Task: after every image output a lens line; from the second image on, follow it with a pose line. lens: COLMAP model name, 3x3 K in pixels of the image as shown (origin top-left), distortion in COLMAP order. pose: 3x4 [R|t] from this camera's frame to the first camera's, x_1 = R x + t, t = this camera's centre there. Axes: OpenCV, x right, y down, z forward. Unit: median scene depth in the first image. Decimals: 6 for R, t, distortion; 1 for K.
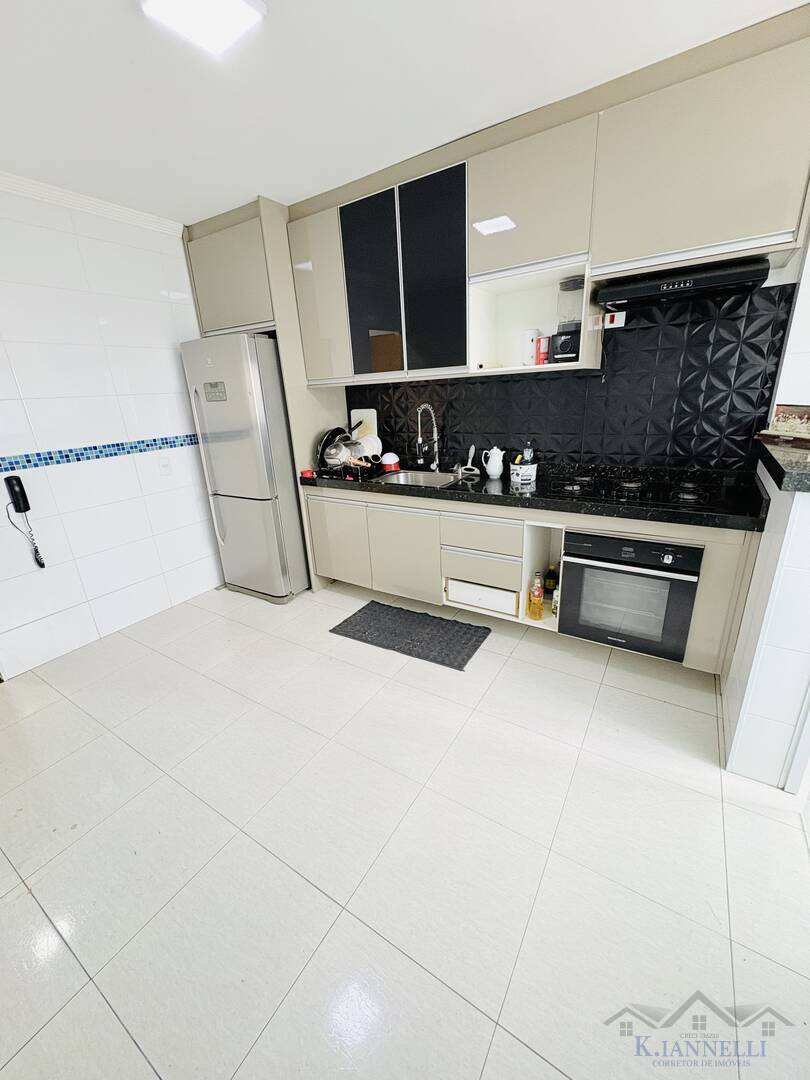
lens RADIAL K [[432.7, 0, 402.2], [0, 432.7, 540.7], [0, 0, 1]] dist [0.002646, 0.000155]
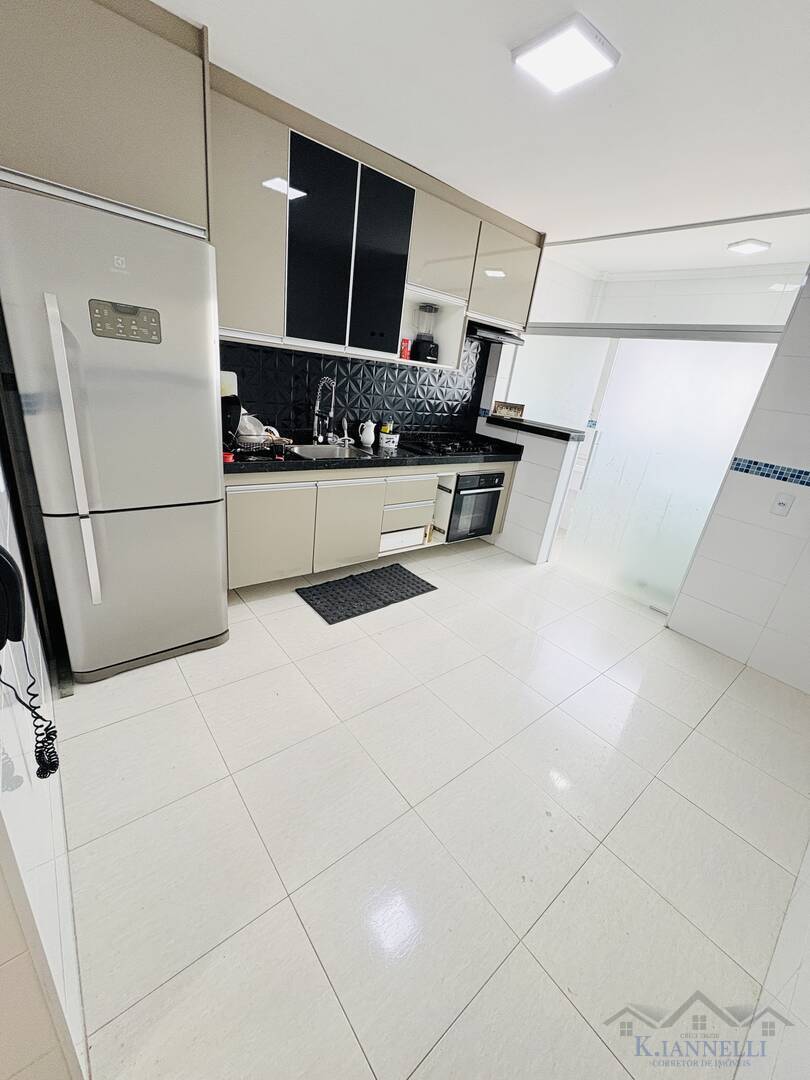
lens RADIAL K [[432.7, 0, 402.2], [0, 432.7, 538.0], [0, 0, 1]] dist [0.002646, 0.000155]
pose [[0.300032, -0.262529, 0.917093, -0.967019], [0.182570, 0.959416, 0.214916, -0.146252], [-0.936295, 0.102953, 0.335785, 0.552926]]
